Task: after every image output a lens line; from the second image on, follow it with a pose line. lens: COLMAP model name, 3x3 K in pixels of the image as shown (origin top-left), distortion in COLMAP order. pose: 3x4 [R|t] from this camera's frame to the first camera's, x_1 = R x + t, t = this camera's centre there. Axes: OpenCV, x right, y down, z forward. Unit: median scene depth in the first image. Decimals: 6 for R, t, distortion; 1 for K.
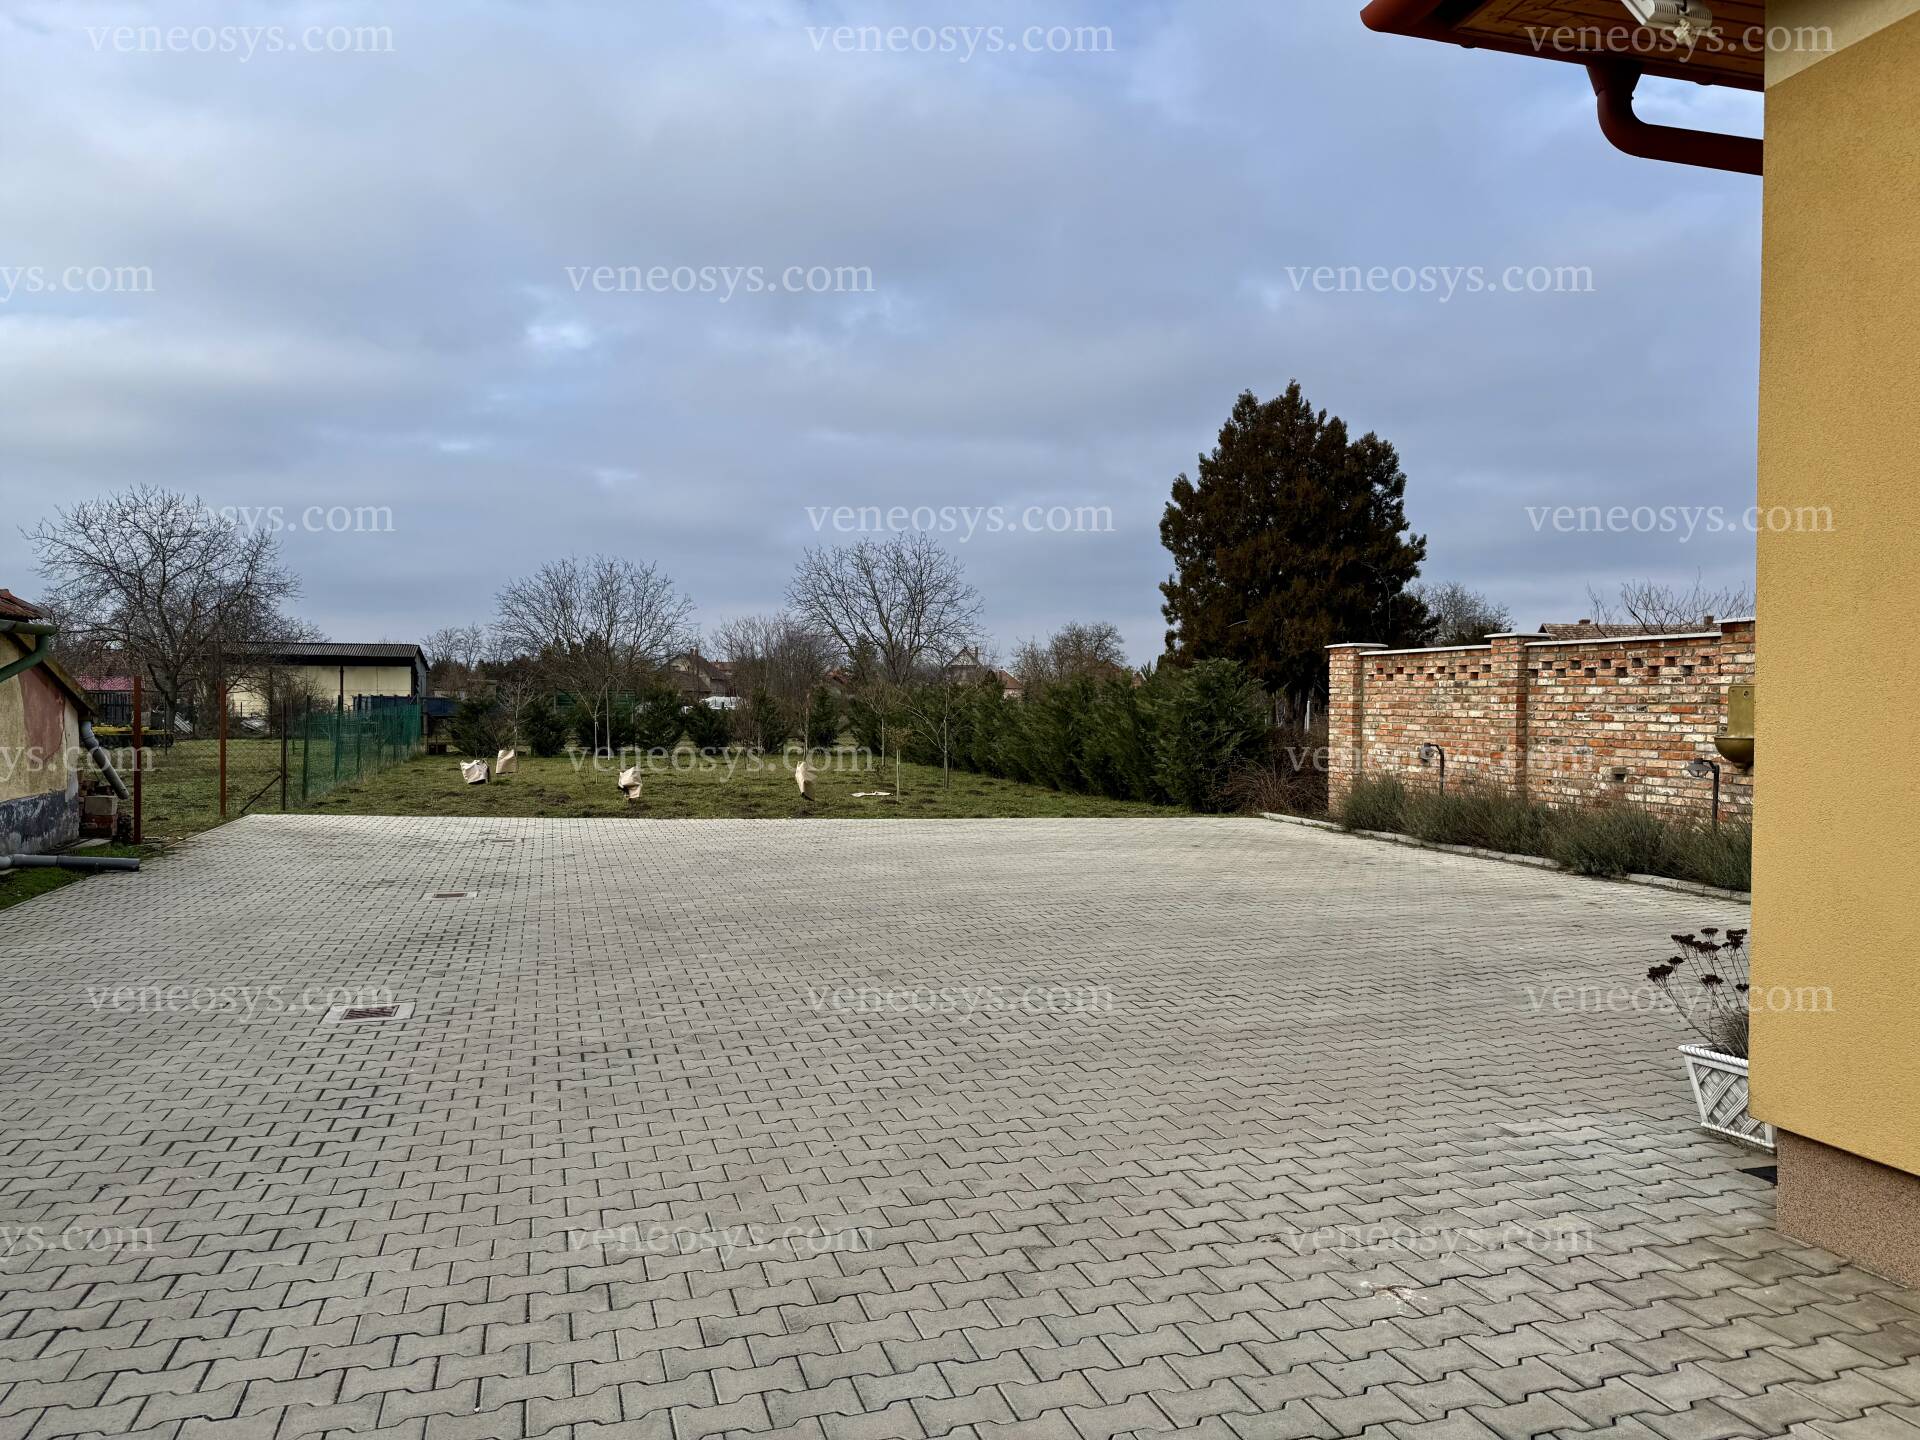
lens RADIAL K [[1345.2, 0, 961.3], [0, 1345.2, 728.2], [0, 0, 1]] dist [0.058341, -0.032907]
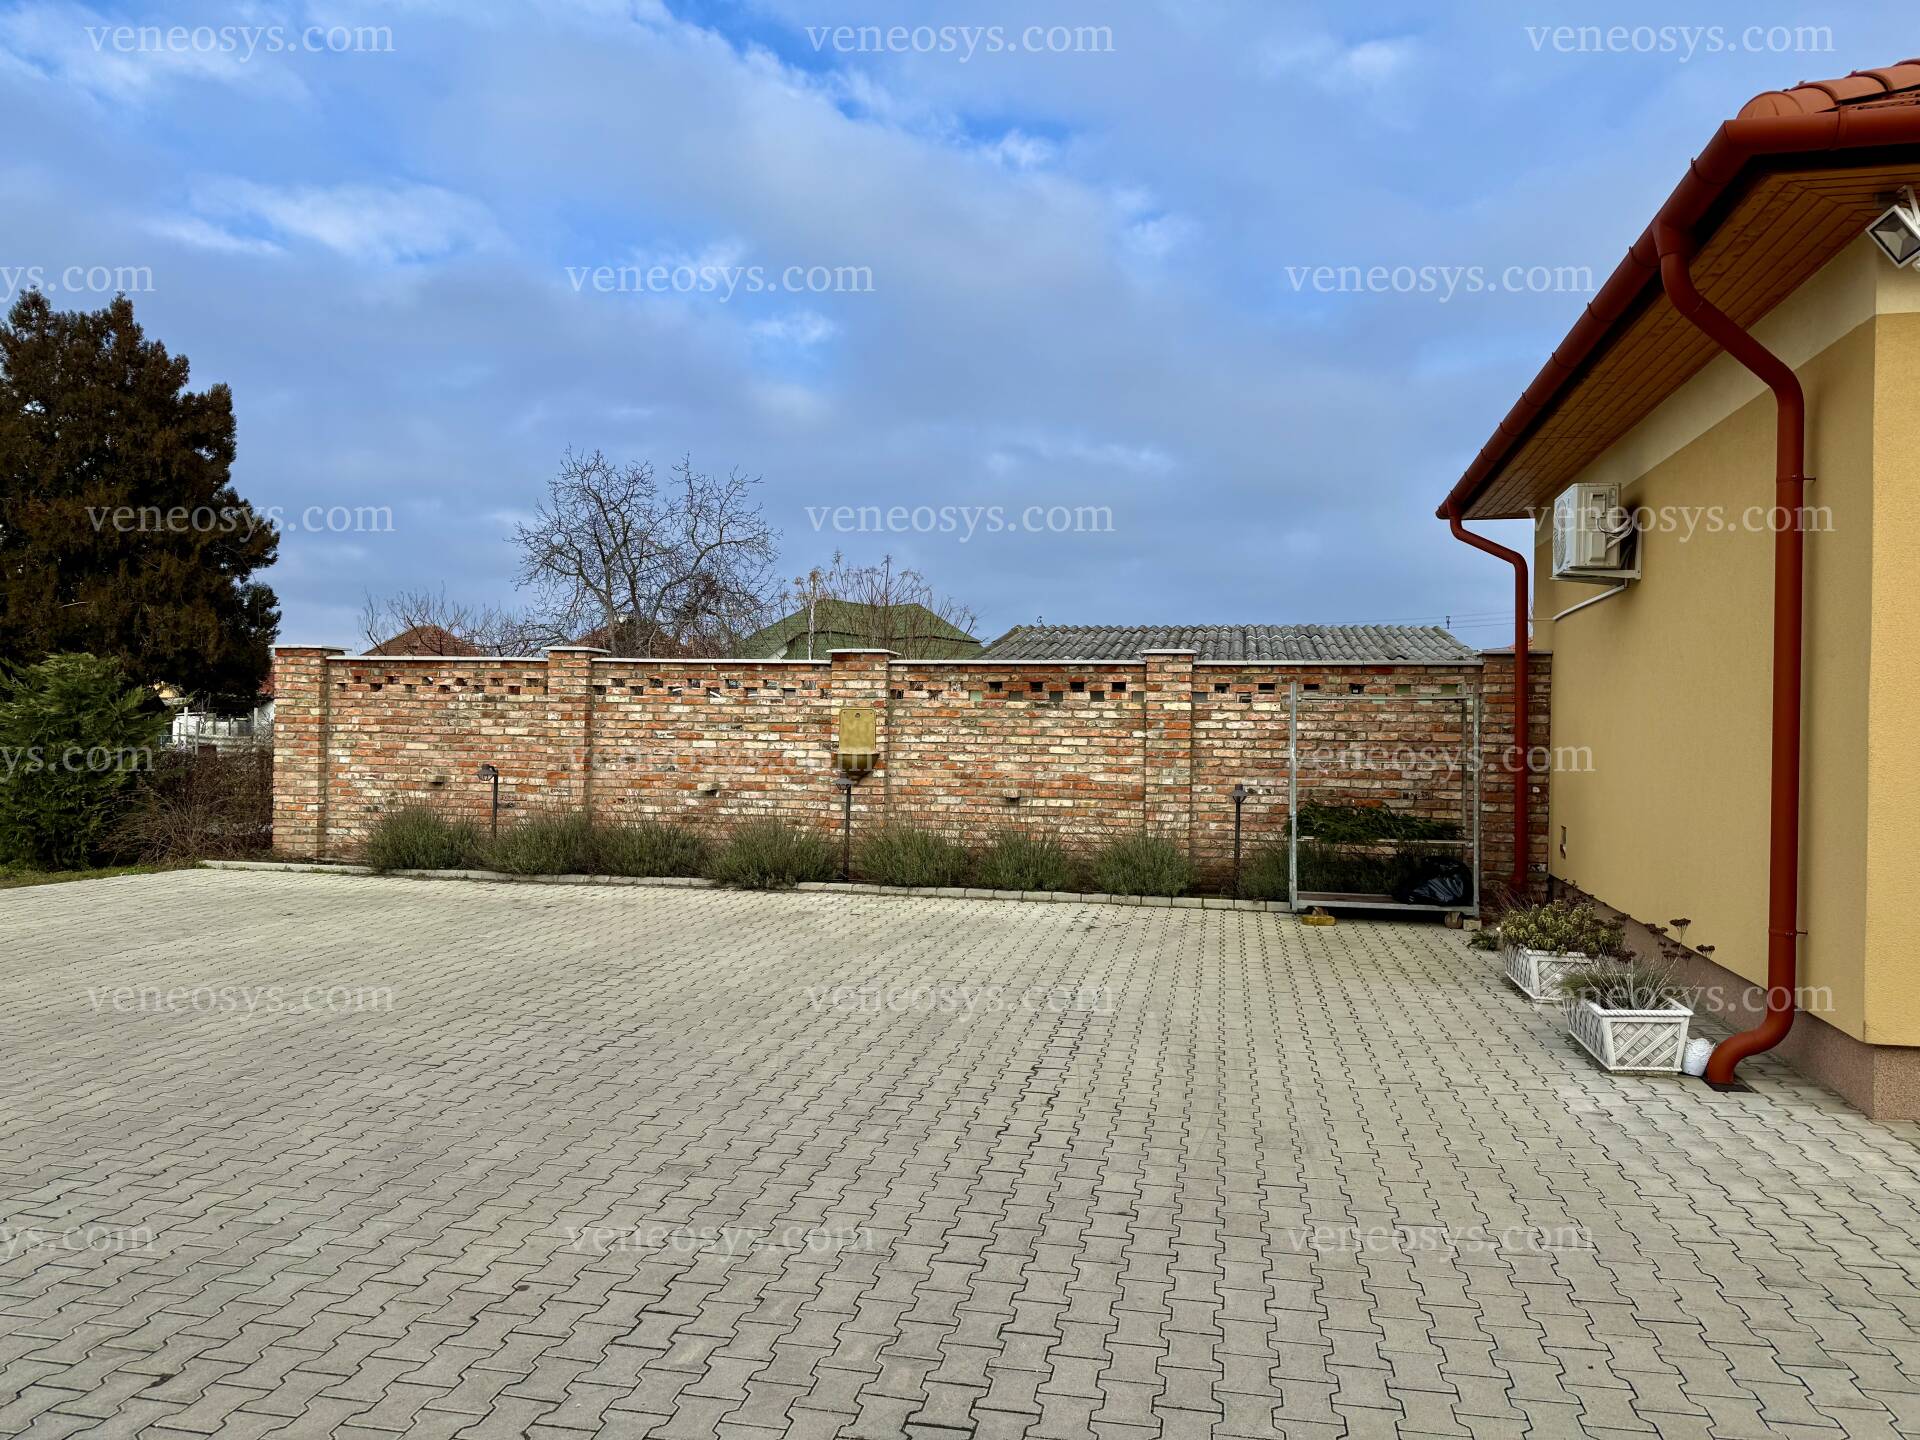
lens RADIAL K [[1345.2, 0, 960.9], [0, 1345.2, 706.9], [0, 0, 1]] dist [0.058341, -0.032907]
pose [[0.475419, 0.003274, 0.879754, -0.319722], [0.008266, 0.999932, -0.008188, -0.018766], [-0.879721, 0.011165, 0.475359, 0.320713]]
